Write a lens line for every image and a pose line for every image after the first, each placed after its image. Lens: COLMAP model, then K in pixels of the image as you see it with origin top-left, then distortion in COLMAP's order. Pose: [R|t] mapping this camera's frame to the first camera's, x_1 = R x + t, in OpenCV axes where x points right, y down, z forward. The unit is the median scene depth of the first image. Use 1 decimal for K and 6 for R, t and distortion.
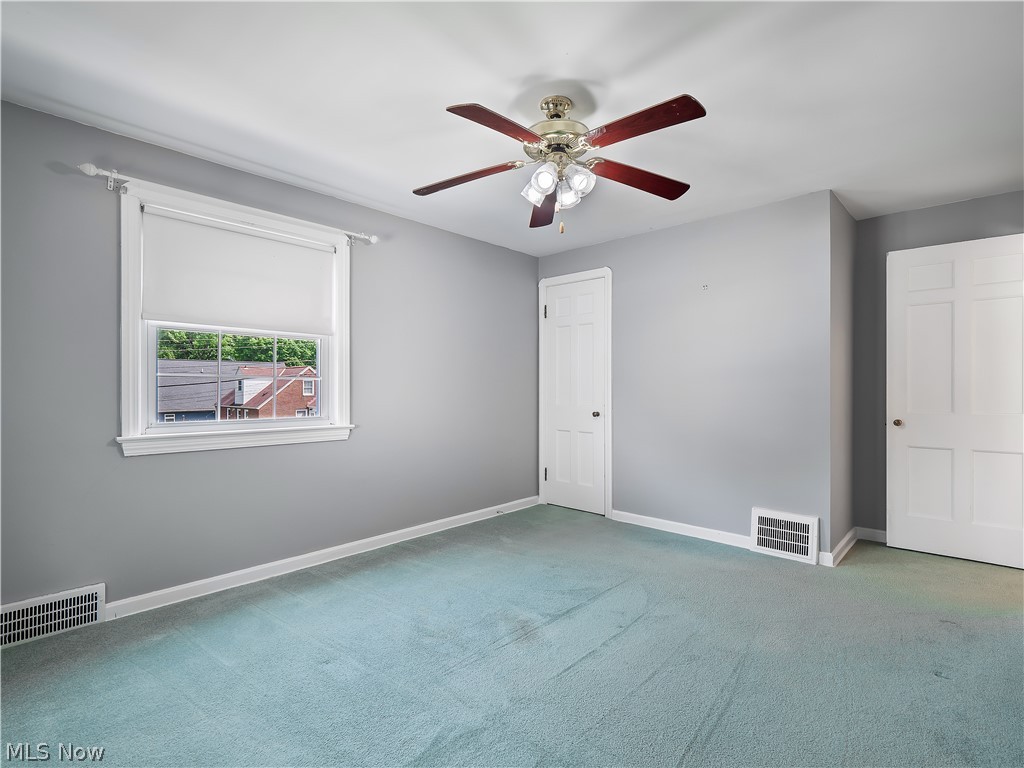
lens RADIAL K [[495.7, 0, 500.5], [0, 495.7, 380.4], [0, 0, 1]] dist [0.000342, -0.000024]
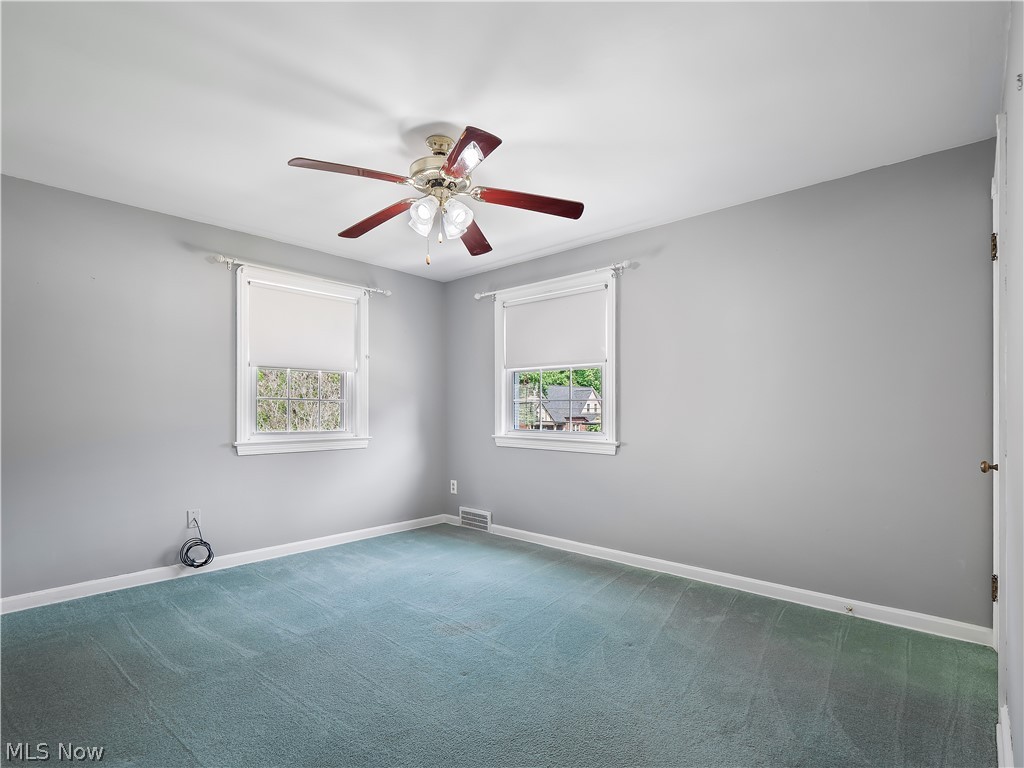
lens RADIAL K [[504.9, 0, 511.7], [0, 504.9, 401.3], [0, 0, 1]] dist [-0.000123, -0.000268]
pose [[0.023761, -0.019163, -0.999534, 0.945434], [0.010660, 0.999764, -0.018914, 0.023036], [0.999661, -0.010205, 0.023959, 0.881536]]
